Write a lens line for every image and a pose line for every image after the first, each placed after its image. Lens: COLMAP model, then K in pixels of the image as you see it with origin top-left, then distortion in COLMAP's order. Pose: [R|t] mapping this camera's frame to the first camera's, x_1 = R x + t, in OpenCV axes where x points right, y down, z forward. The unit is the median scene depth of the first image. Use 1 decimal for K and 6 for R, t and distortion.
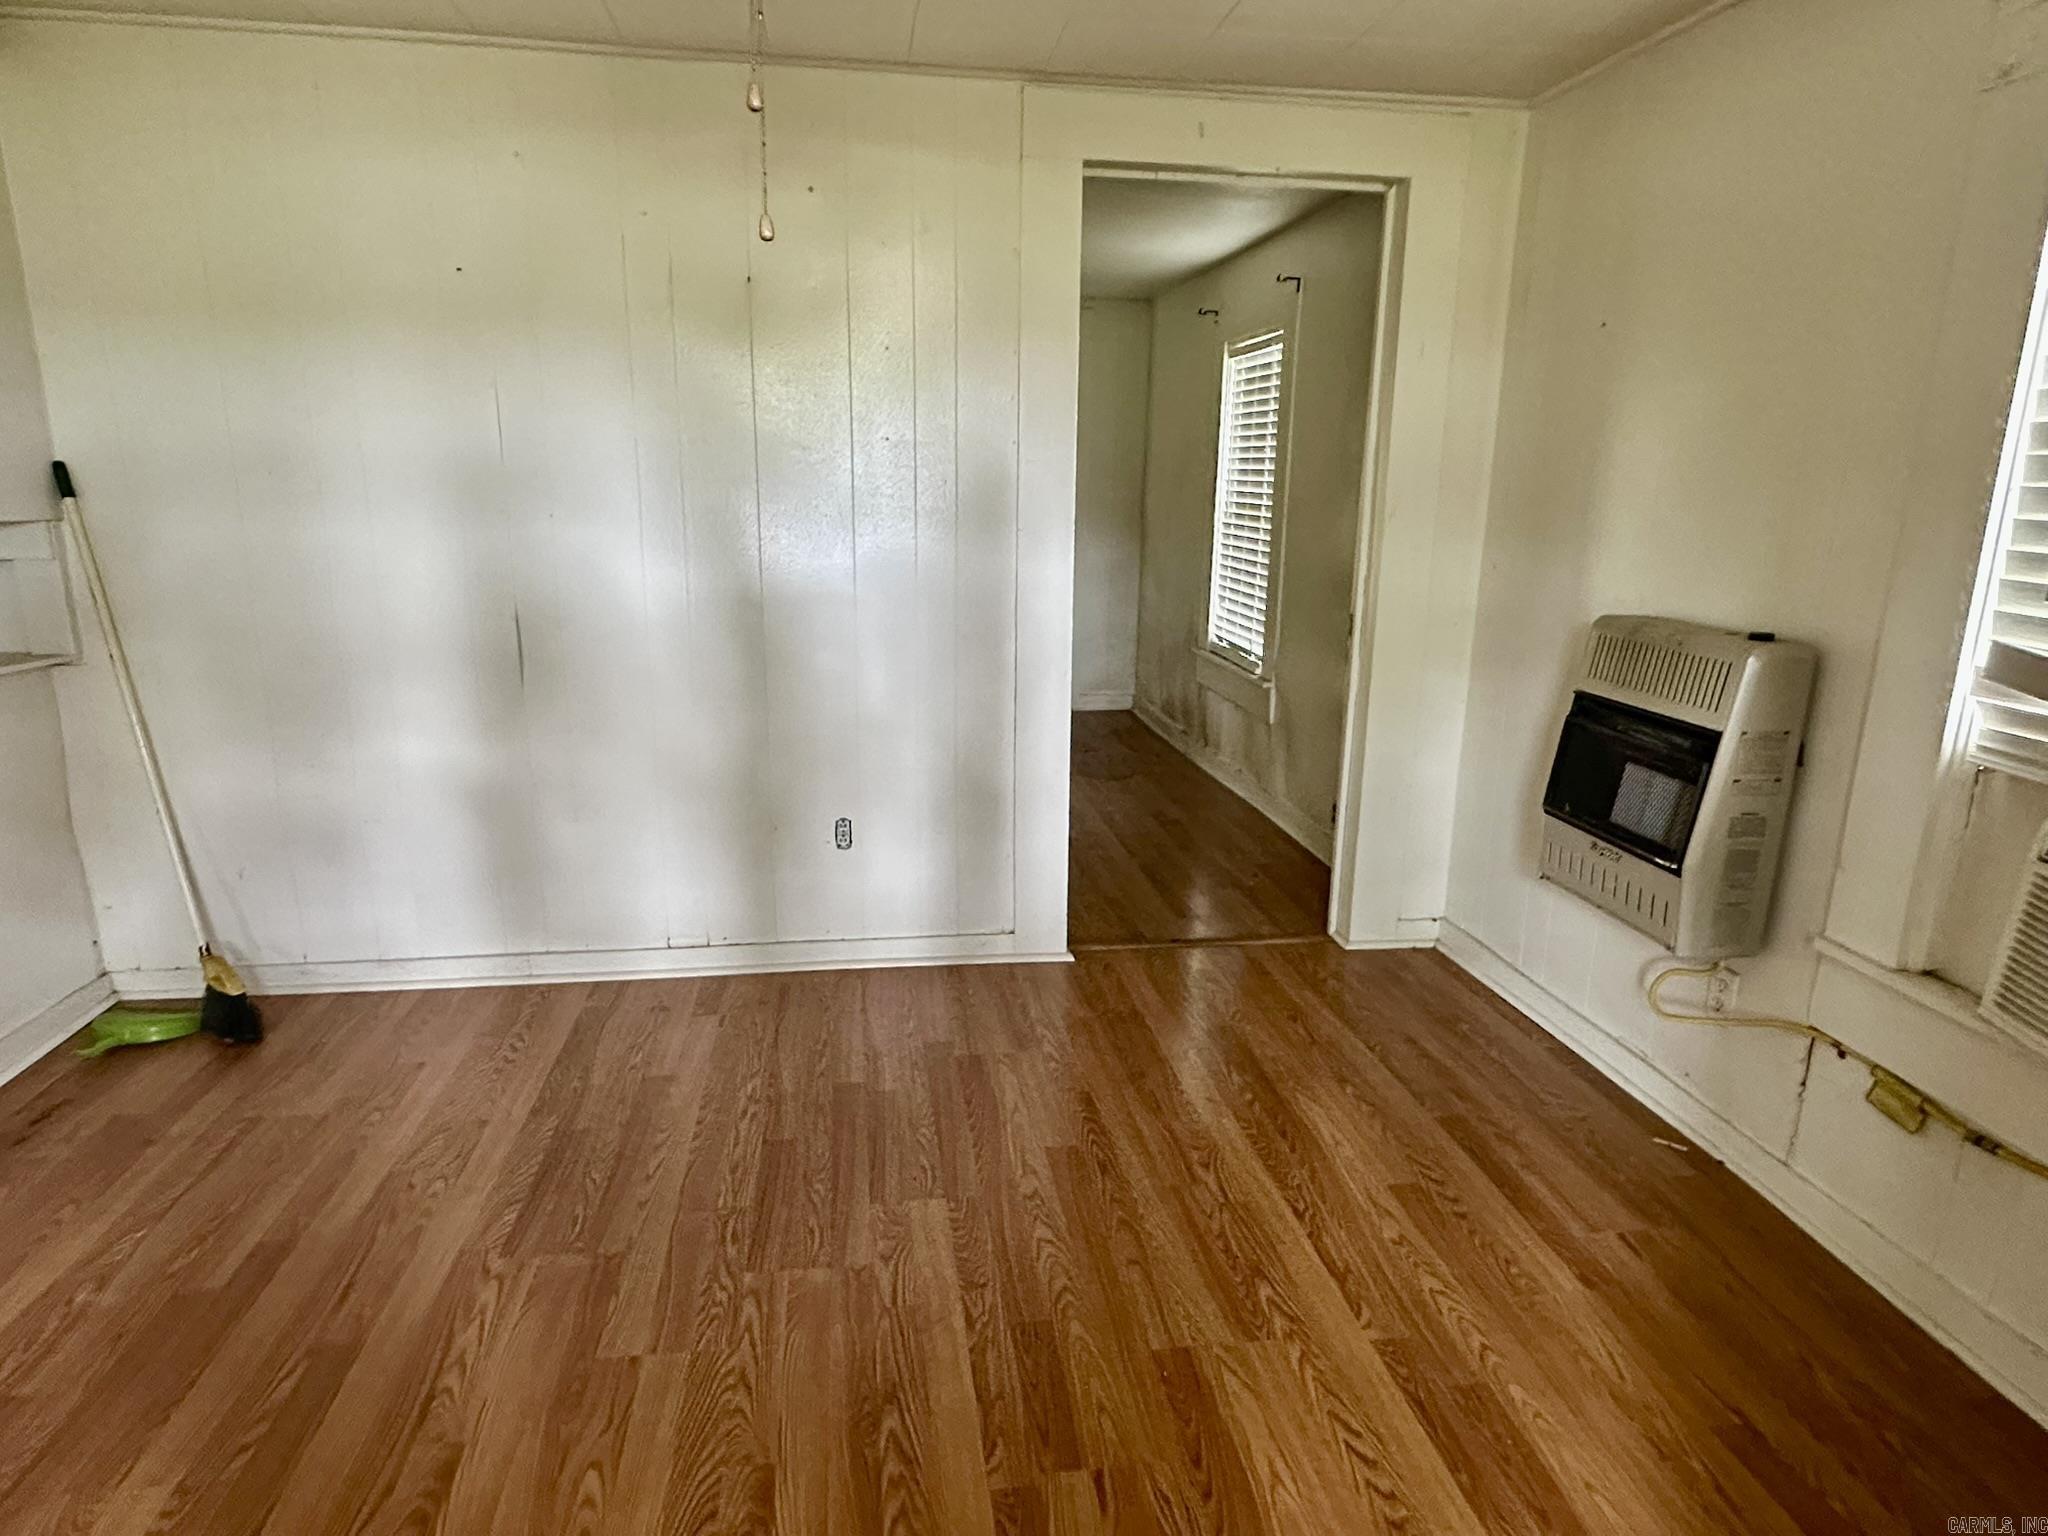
lens RADIAL K [[1212.7, 0, 1024.0], [0, 1212.7, 768.0], [0, 0, 1]] dist [-0.004805, 0.002915]
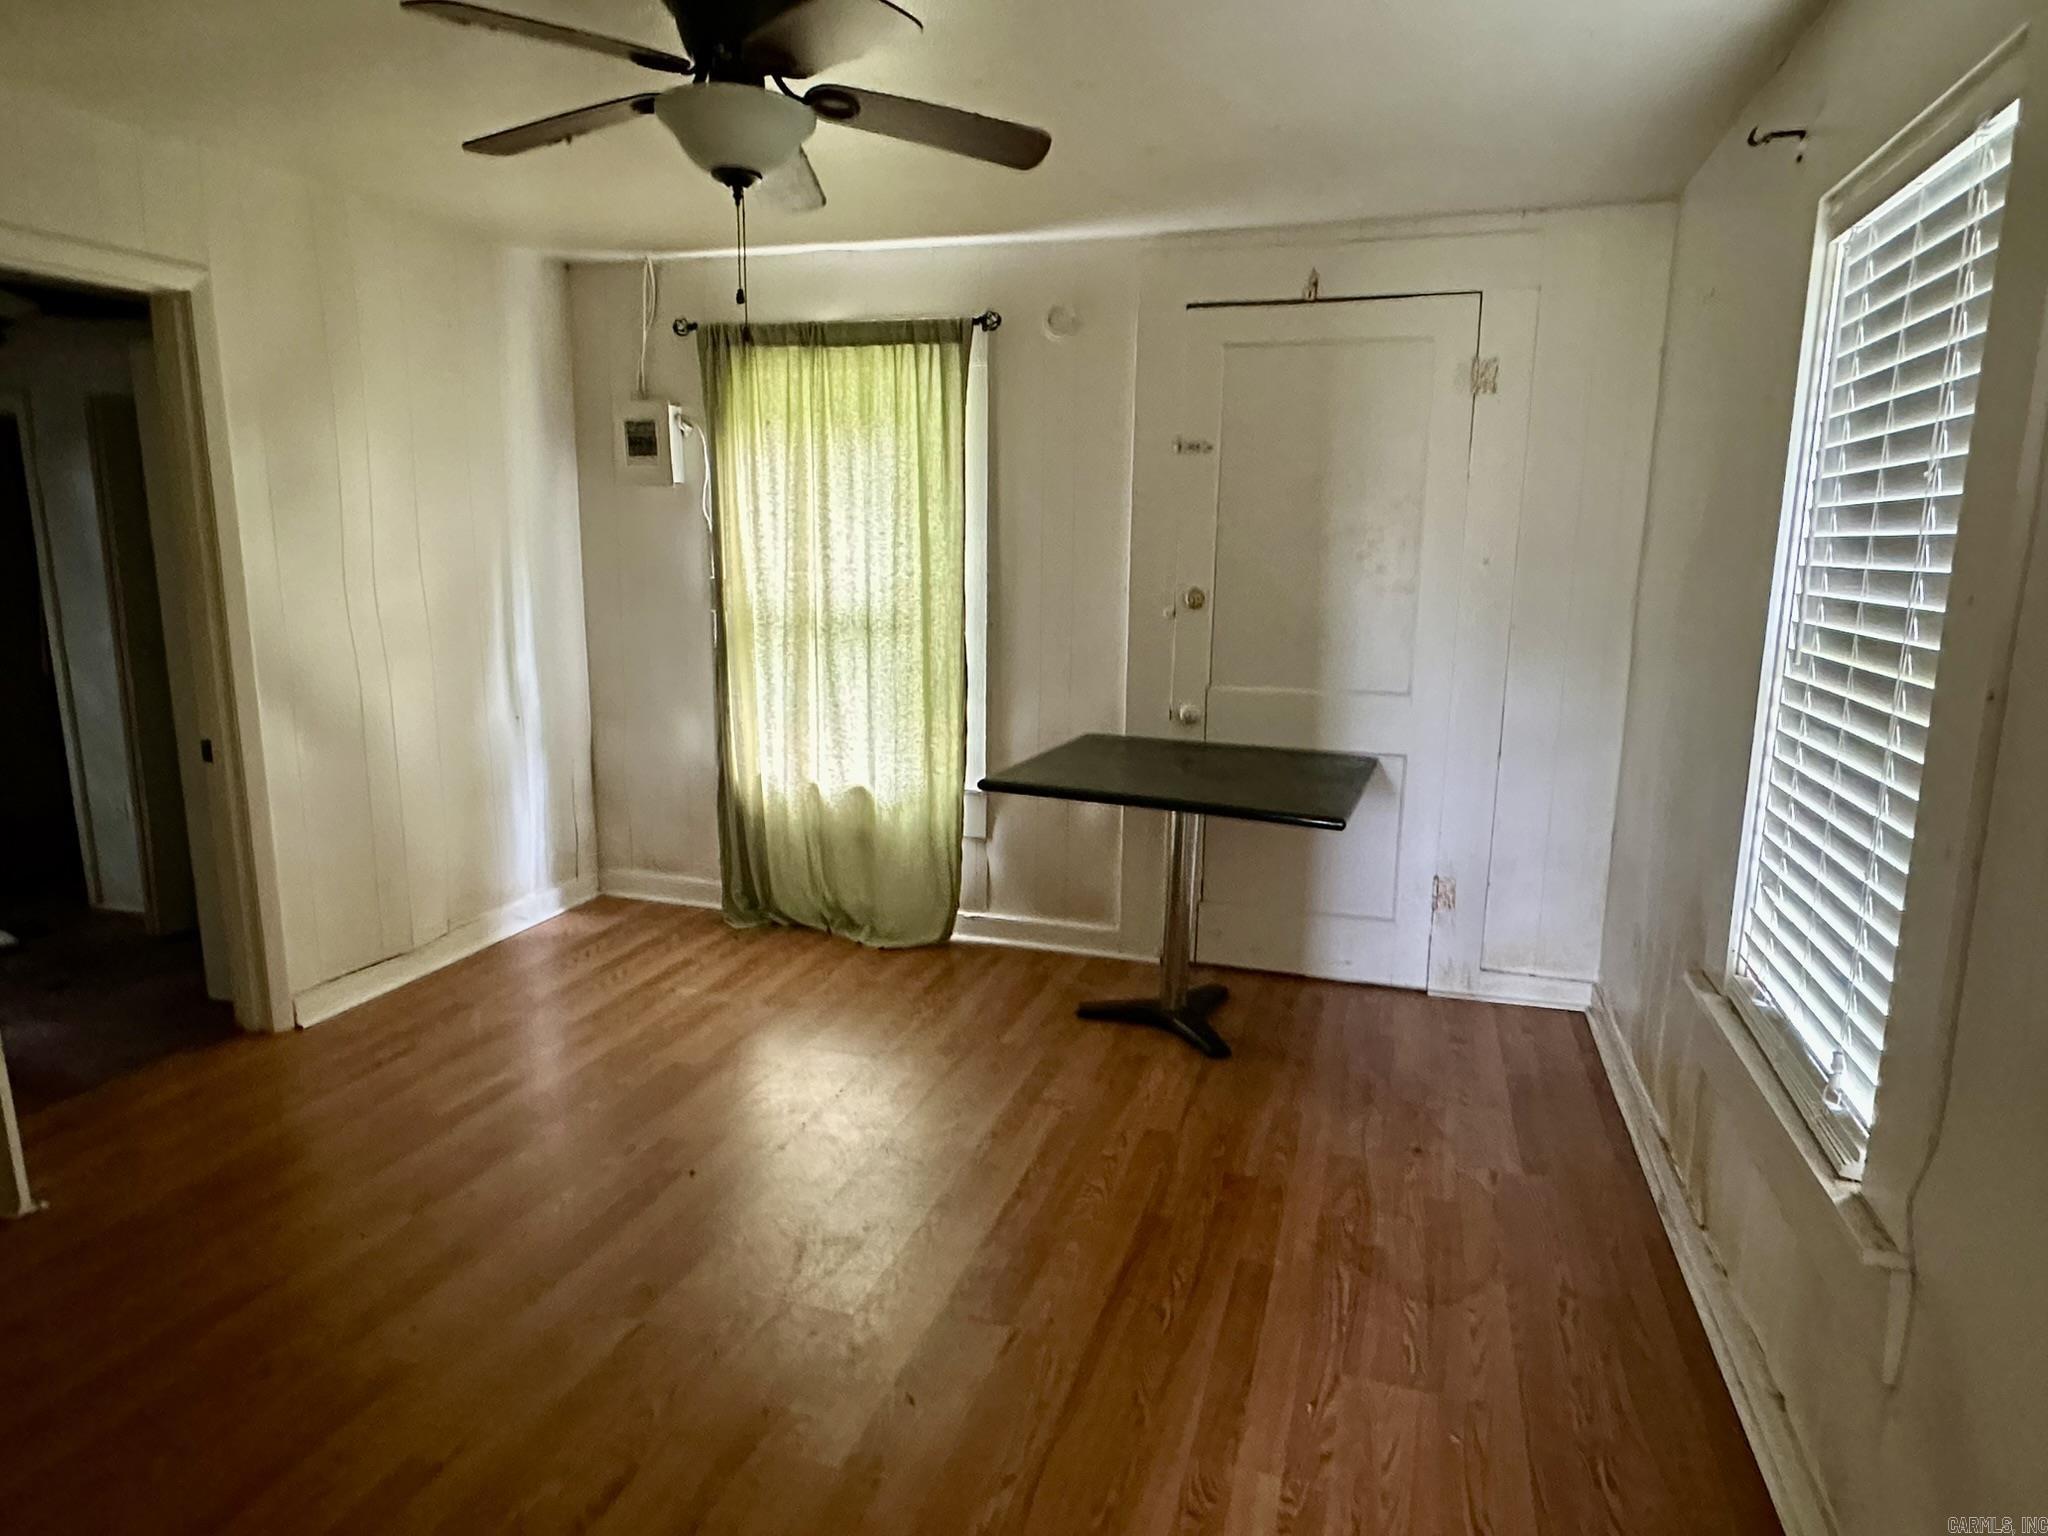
lens RADIAL K [[1212.7, 0, 1024.0], [0, 1212.7, 768.0], [0, 0, 1]] dist [-0.004805, 0.002915]
pose [[0.898212, 0.072959, -0.433466, 0.119678], [-0.100899, 0.994019, -0.041769, -0.137792], [0.427826, 0.081254, 0.900202, 0.571658]]
